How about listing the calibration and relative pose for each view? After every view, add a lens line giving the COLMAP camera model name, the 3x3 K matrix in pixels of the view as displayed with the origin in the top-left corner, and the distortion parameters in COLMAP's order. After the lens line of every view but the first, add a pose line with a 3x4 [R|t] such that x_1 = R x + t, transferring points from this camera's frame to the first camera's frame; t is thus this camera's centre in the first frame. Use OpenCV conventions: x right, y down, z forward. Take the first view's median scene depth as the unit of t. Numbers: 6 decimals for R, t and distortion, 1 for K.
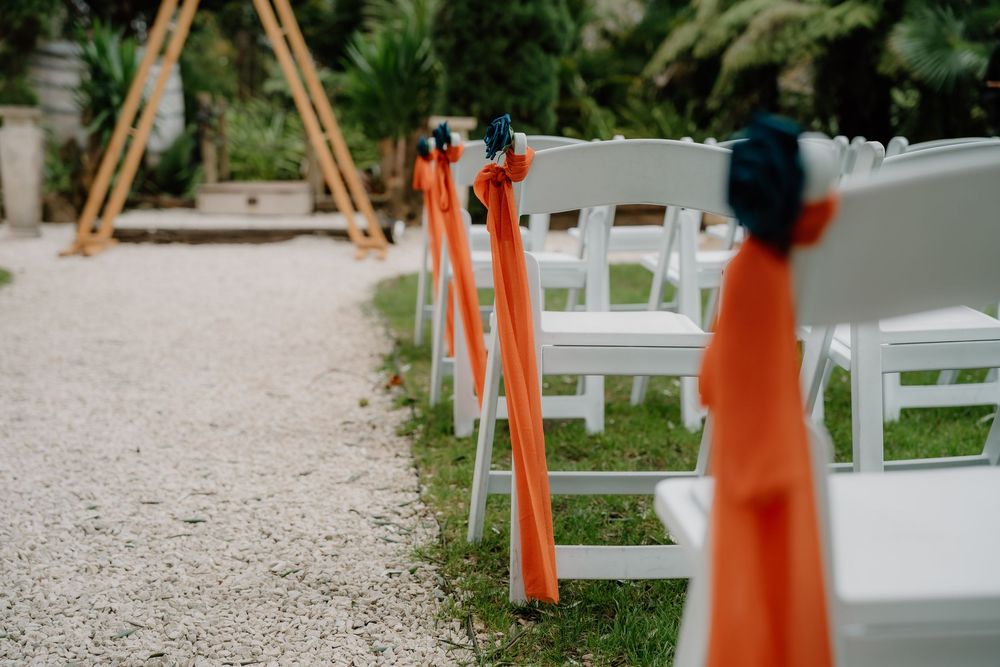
lens RADIAL K [[1370.5, 0, 500.0], [0, 1370.5, 332.6], [0, 0, 1]] dist [0.272127, 0.000000]
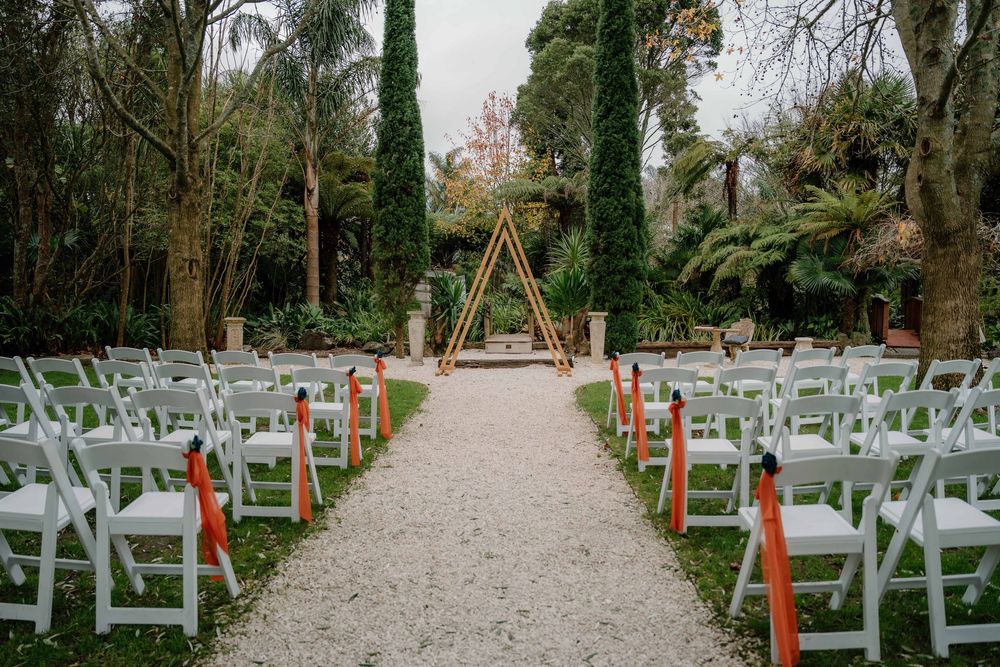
lens RADIAL K [[766.3, 0, 501.2], [0, 766.3, 333.0], [0, 0, 1]] dist [-0.010139, -0.001834]
pose [[0.995441, -0.003905, -0.095297, -0.071039], [-0.000505, 0.998931, -0.046218, -0.059153], [0.095375, 0.046055, 0.994375, -0.263911]]
